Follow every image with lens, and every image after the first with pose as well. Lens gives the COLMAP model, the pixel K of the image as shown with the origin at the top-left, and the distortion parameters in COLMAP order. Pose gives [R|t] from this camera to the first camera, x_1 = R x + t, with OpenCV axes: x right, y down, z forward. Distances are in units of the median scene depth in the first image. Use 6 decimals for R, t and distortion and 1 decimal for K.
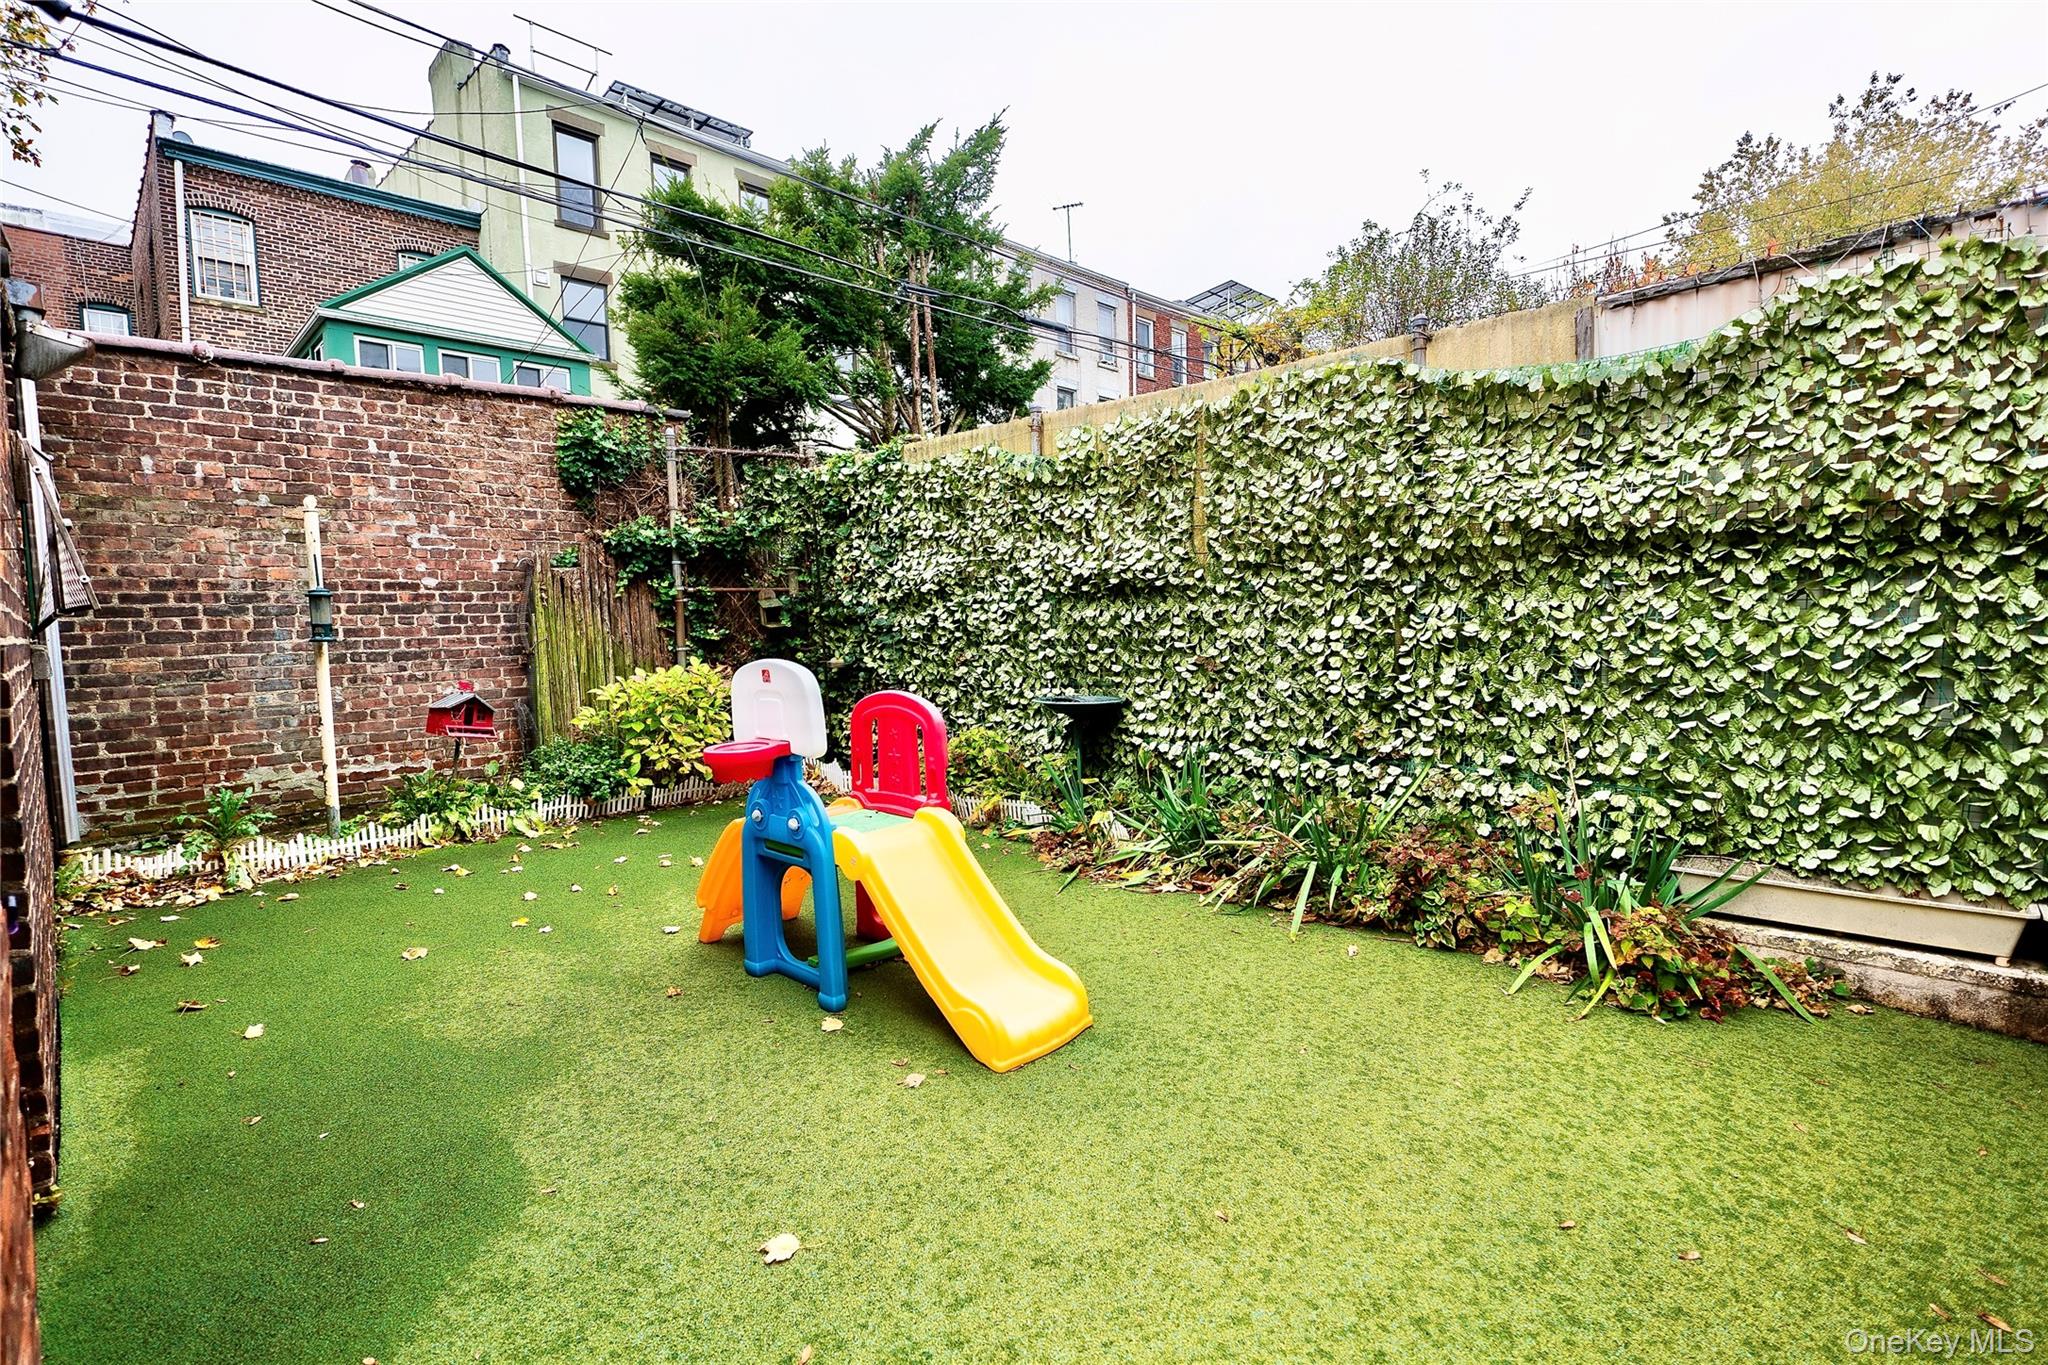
lens RADIAL K [[969.0, 0, 1018.5], [0, 969.0, 680.2], [0, 0, 1]] dist [-0.008037, 0.000778]
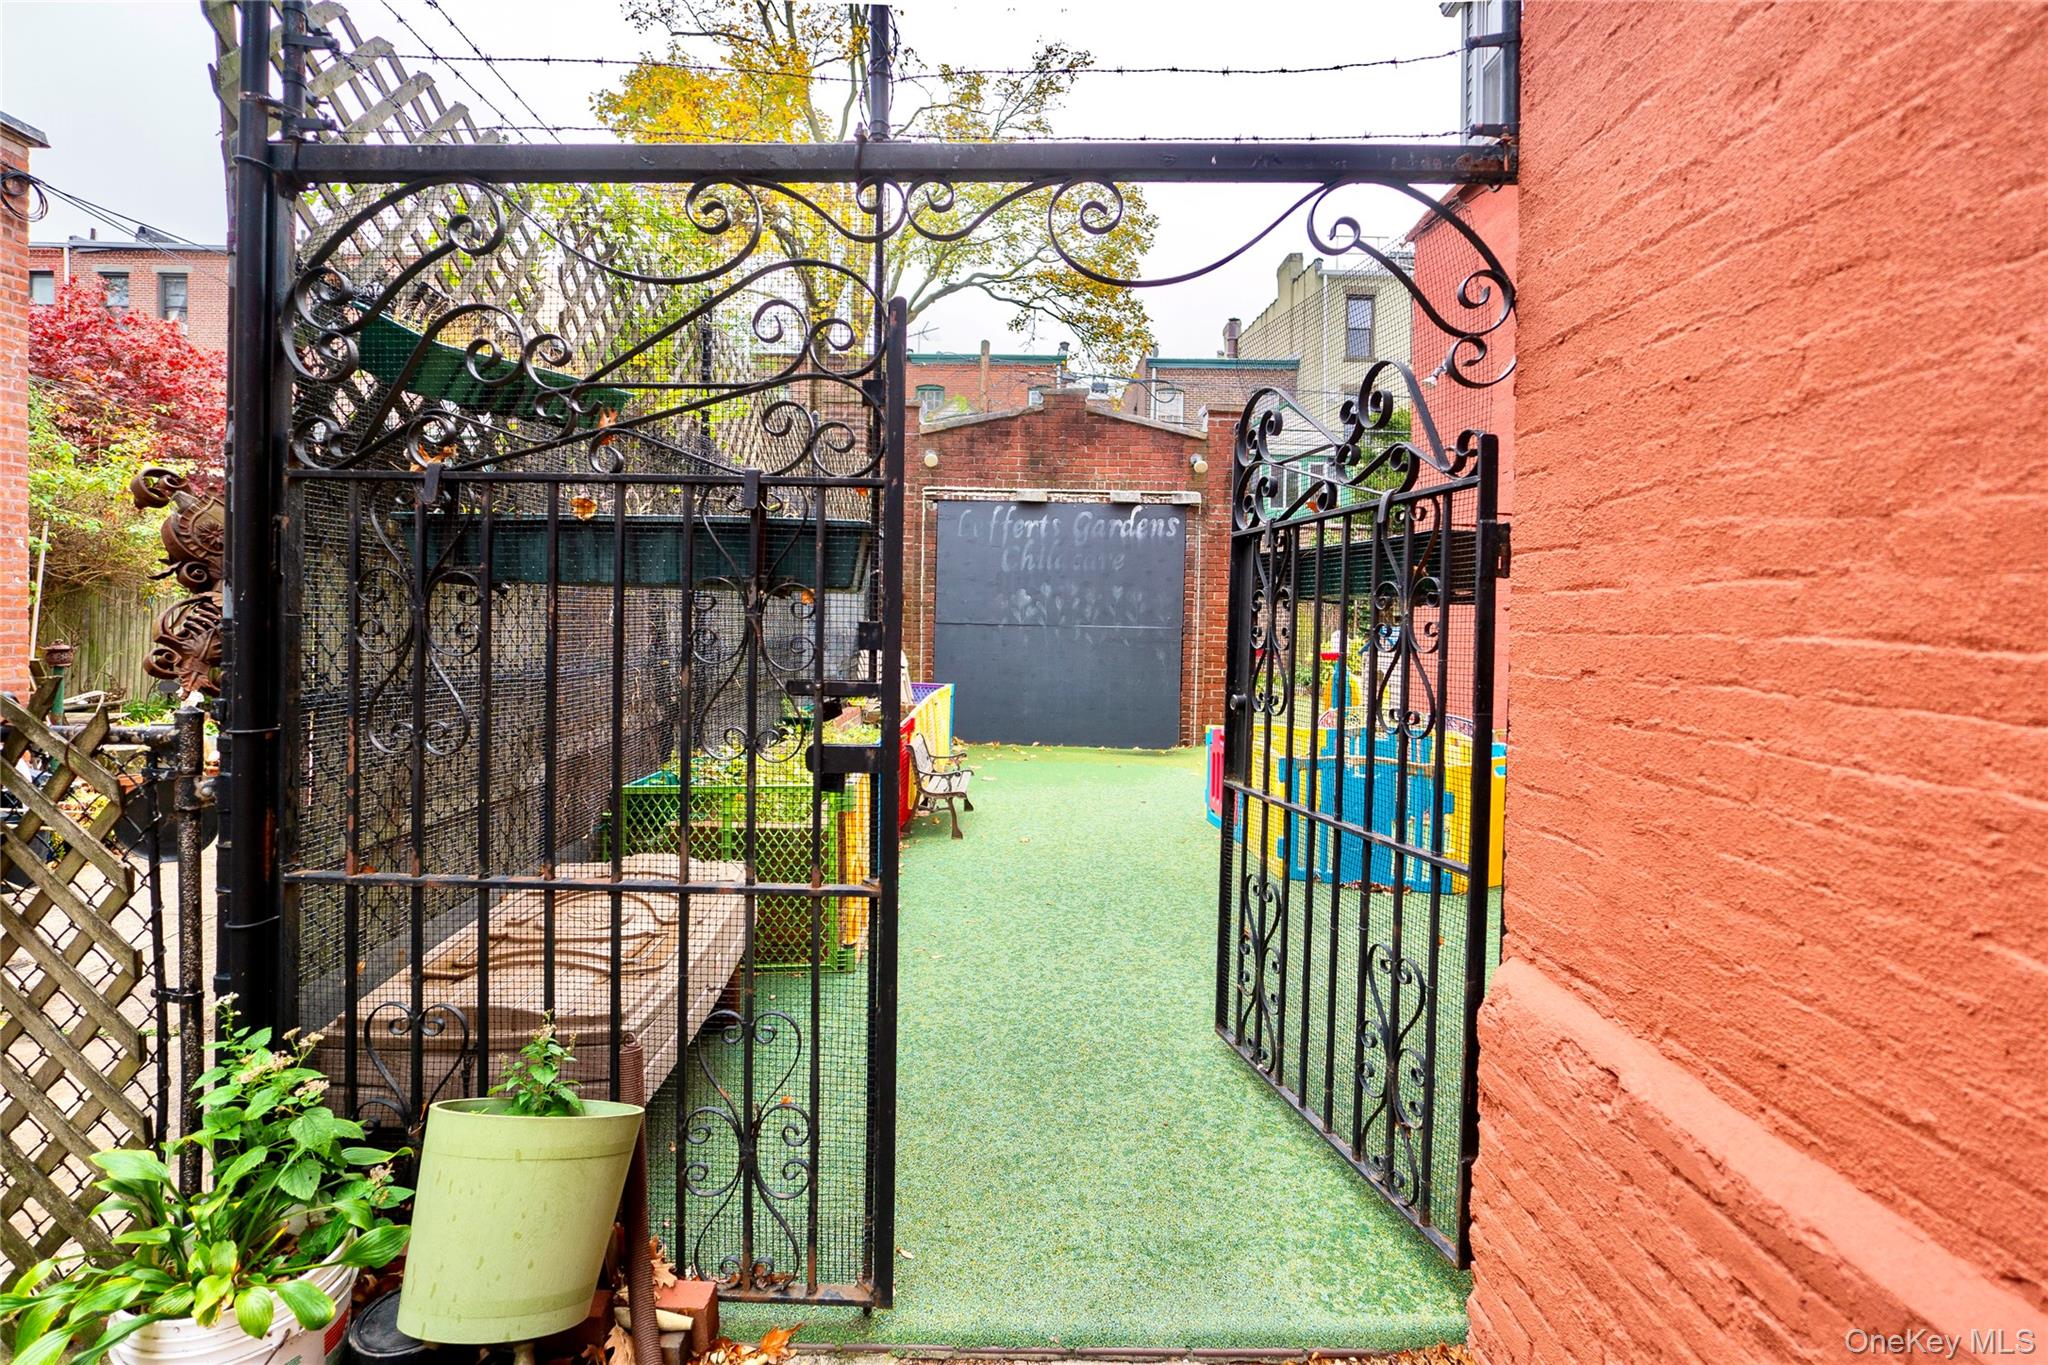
lens RADIAL K [[959.0, 0, 1005.9], [0, 959.0, 630.5], [0, 0, 1]] dist [-0.019298, 0.000089]
pose [[0.702160, 0.049256, -0.710314, 0.739072], [-0.082665, 0.996498, -0.012615, 0.065255], [0.707204, 0.067576, 0.703772, -1.279031]]
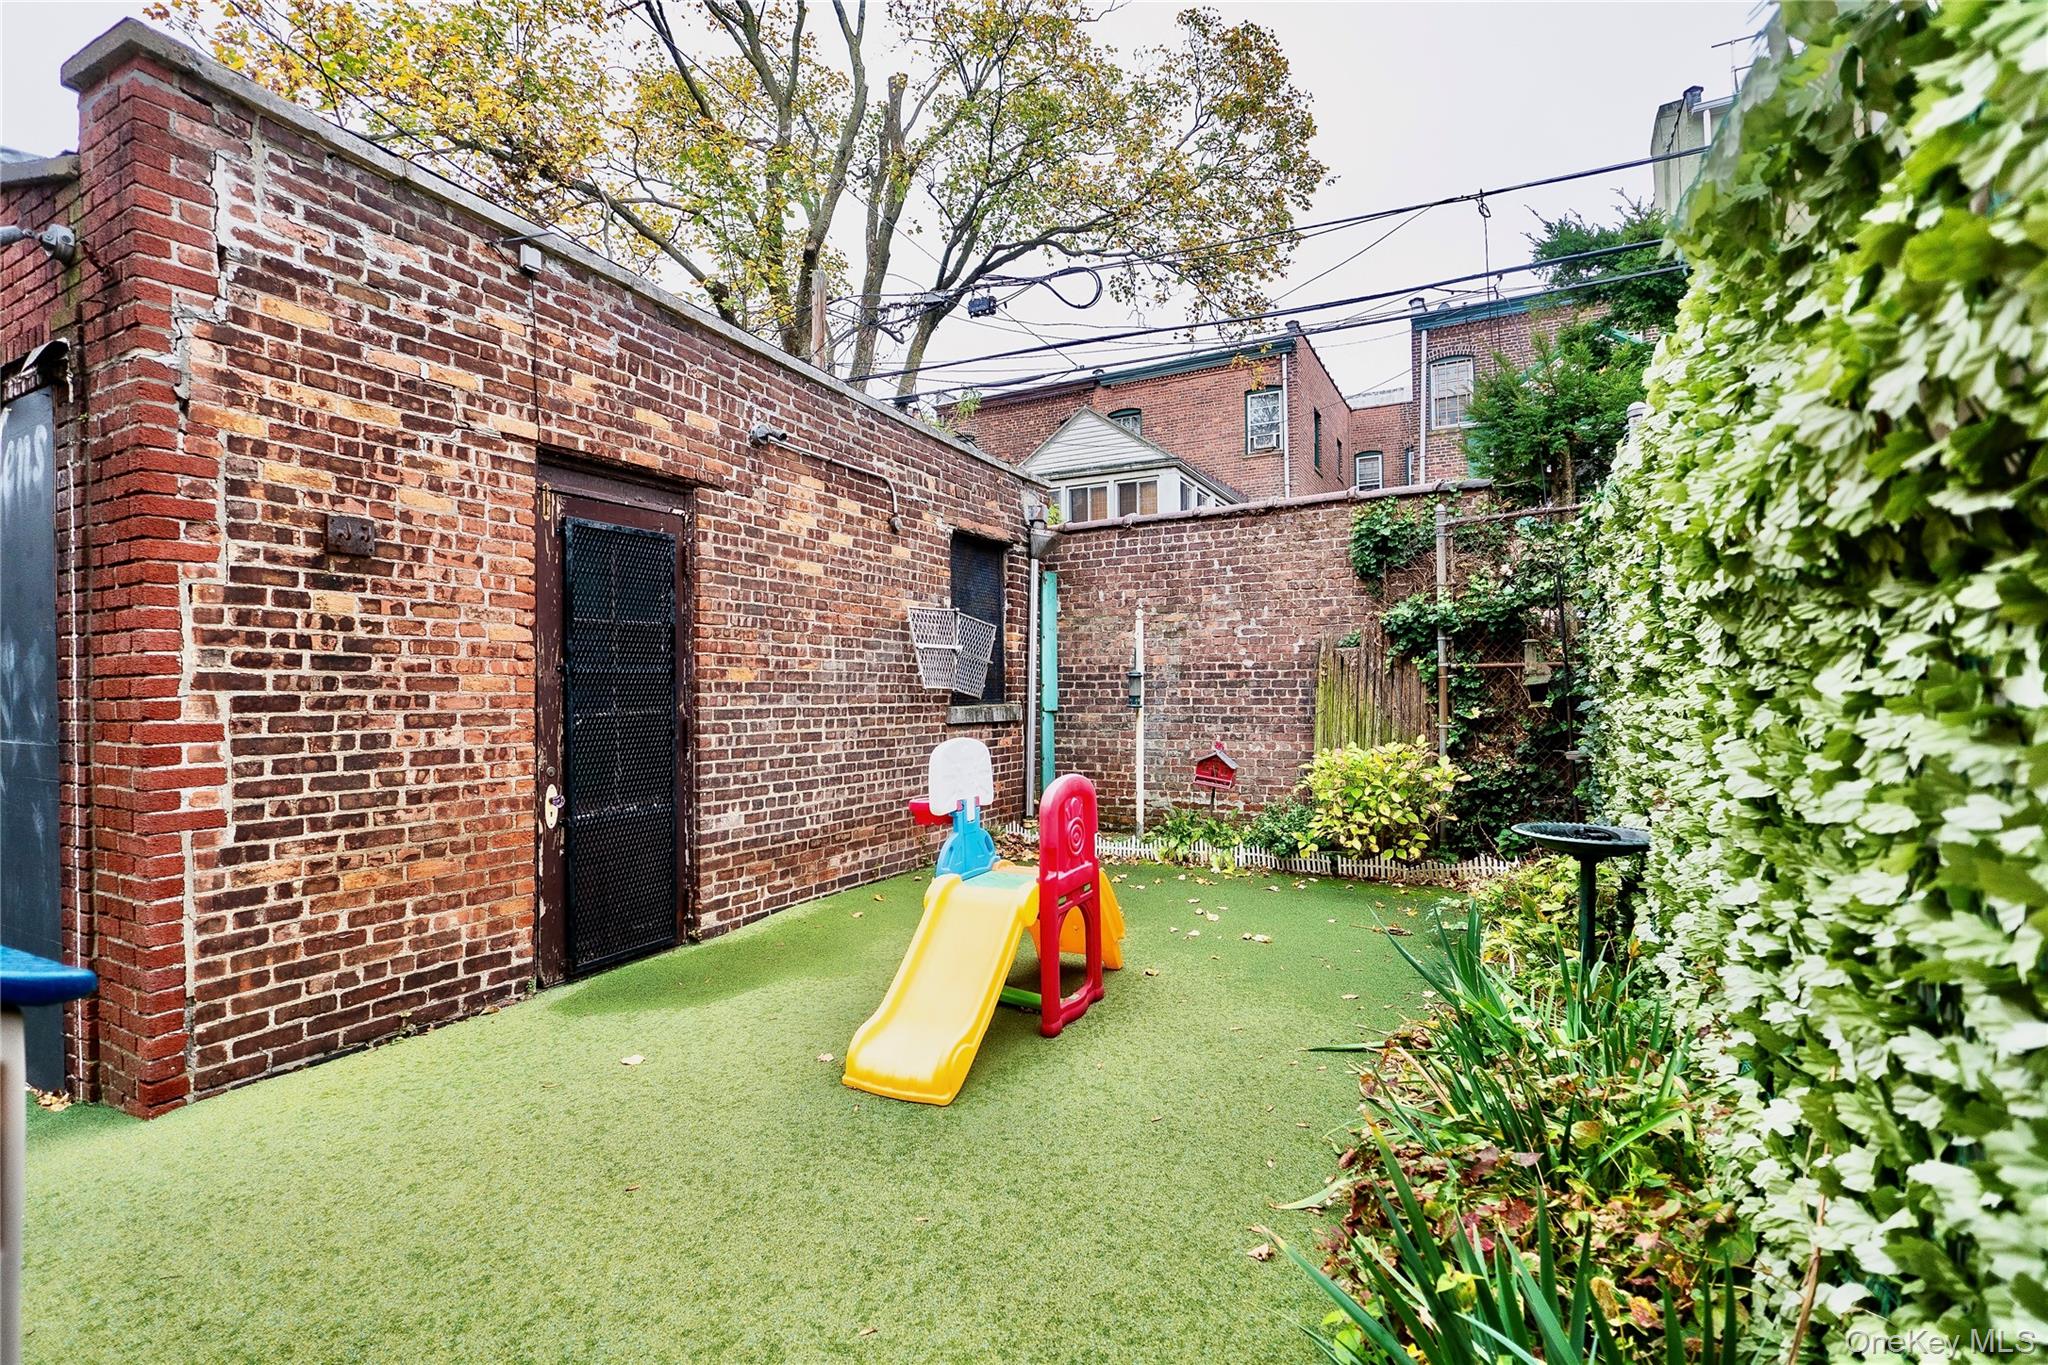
lens RADIAL K [[943.8, 0, 1011.9], [0, 943.8, 678.6], [0, 0, 1]] dist [-0.015766, -0.000199]
pose [[0.262952, 0.006230, -0.964789, 0.493893], [-0.065781, 0.997768, -0.011486, -0.044329], [0.962564, 0.066485, 0.262775, 0.357901]]
